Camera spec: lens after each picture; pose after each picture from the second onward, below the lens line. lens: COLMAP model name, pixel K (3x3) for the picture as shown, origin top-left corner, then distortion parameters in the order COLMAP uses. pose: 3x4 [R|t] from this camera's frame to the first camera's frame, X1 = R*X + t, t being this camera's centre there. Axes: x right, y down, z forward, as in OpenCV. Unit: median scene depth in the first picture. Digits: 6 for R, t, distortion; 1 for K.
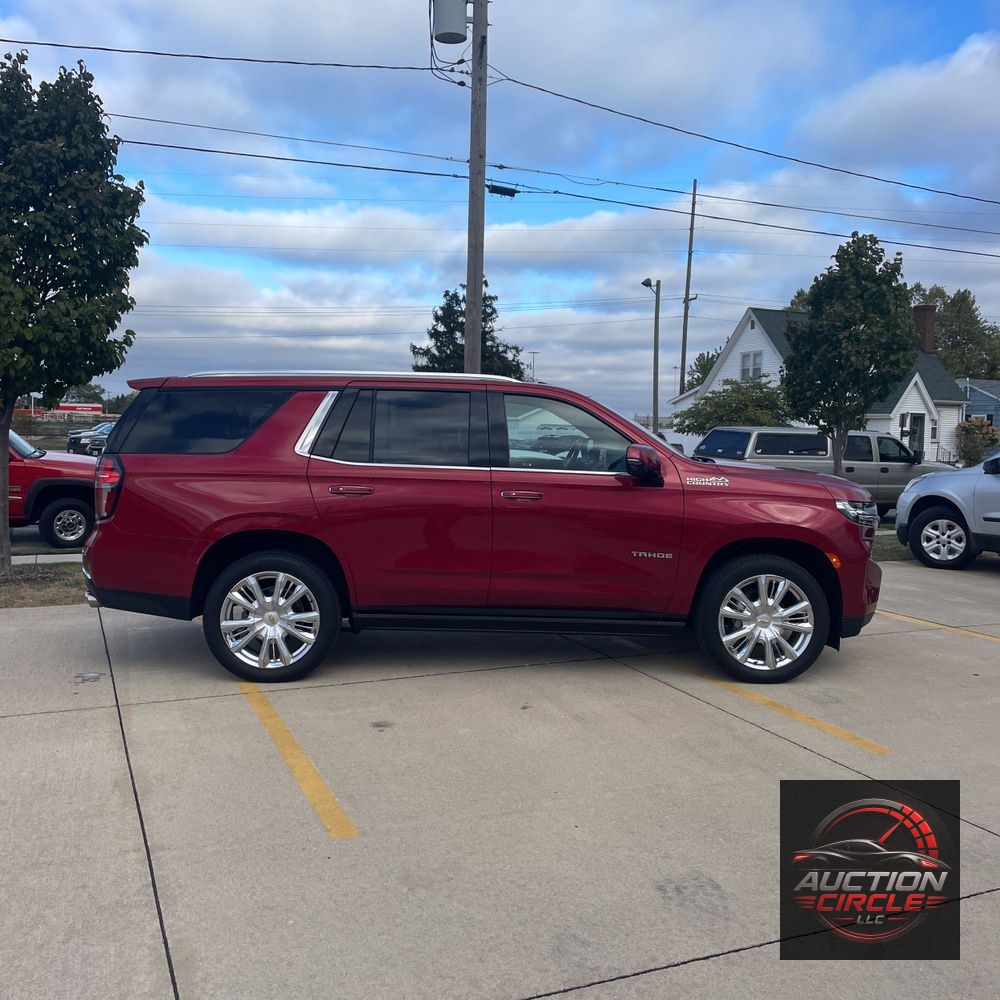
lens RADIAL K [[1009.0, 0, 500.3], [0, 1009.0, 495.5], [0, 0, 1]] dist [0.039366, 0.000000]
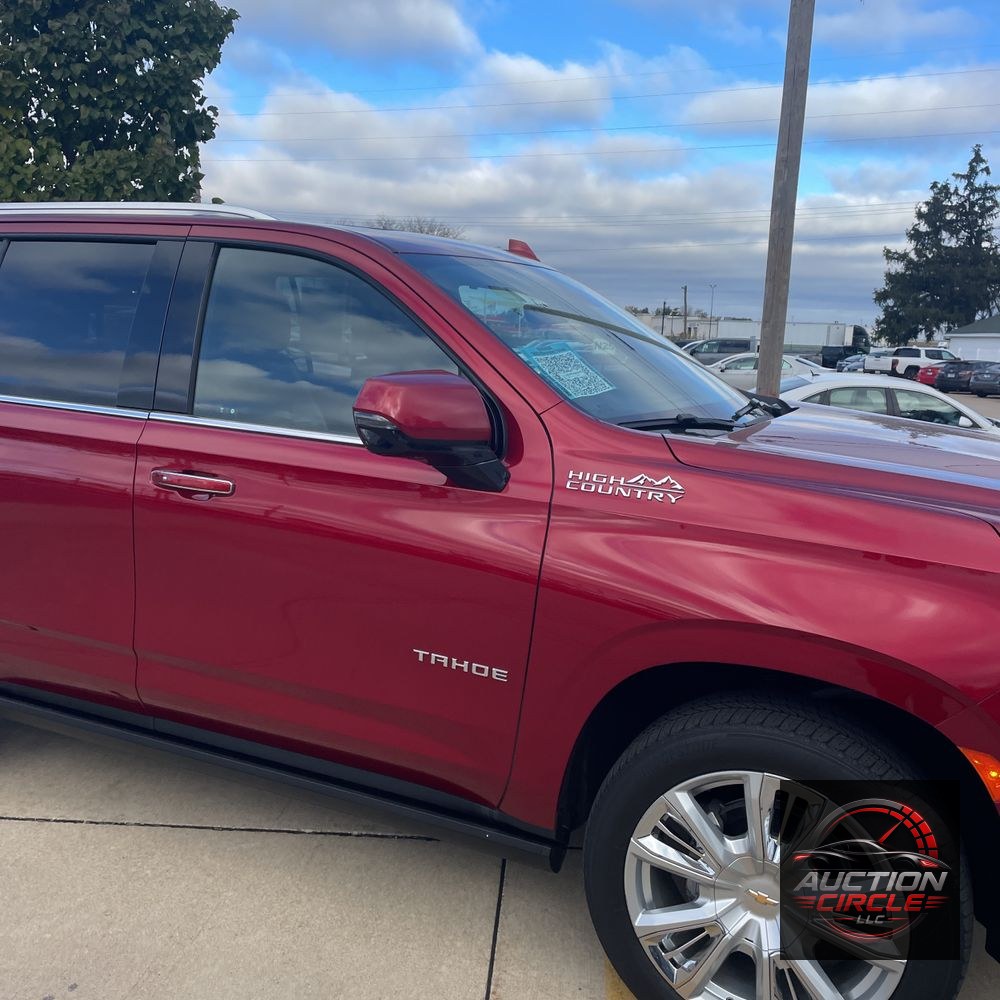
lens RADIAL K [[1016.9, 0, 500.5], [0, 1016.9, 494.0], [0, 0, 1]] dist [0.034006, 0.000000]
pose [[0.891508, 0.091893, -0.443588, 0.321677], [-0.055766, 0.994024, 0.093842, -0.041440], [0.449560, -0.058924, 0.891305, 0.651798]]
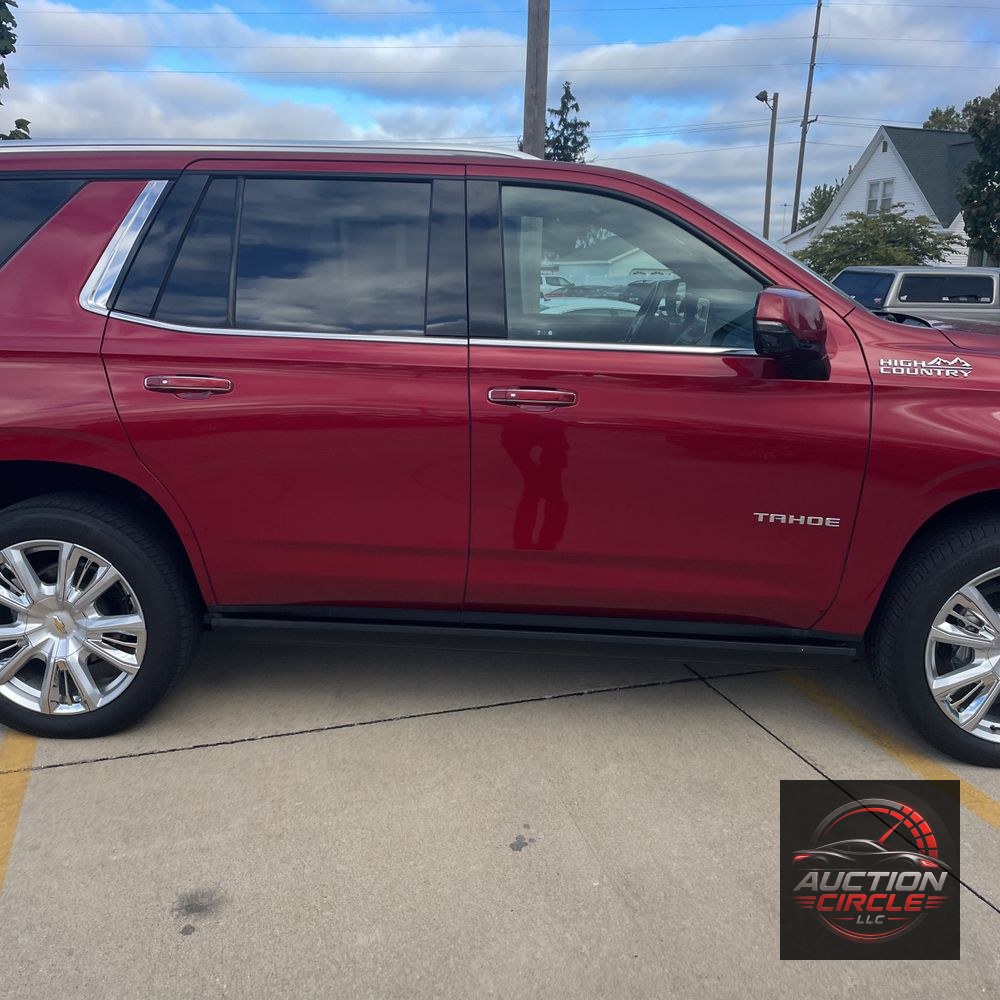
lens RADIAL K [[1014.4, 0, 490.5], [0, 1014.4, 516.8], [0, 0, 1]] dist [0.041812, 0.000000]
pose [[0.995110, 0.018369, -0.097051, 0.049519], [-0.001967, 0.986046, 0.166459, -0.023816], [0.098755, -0.165454, 0.981261, 0.489093]]
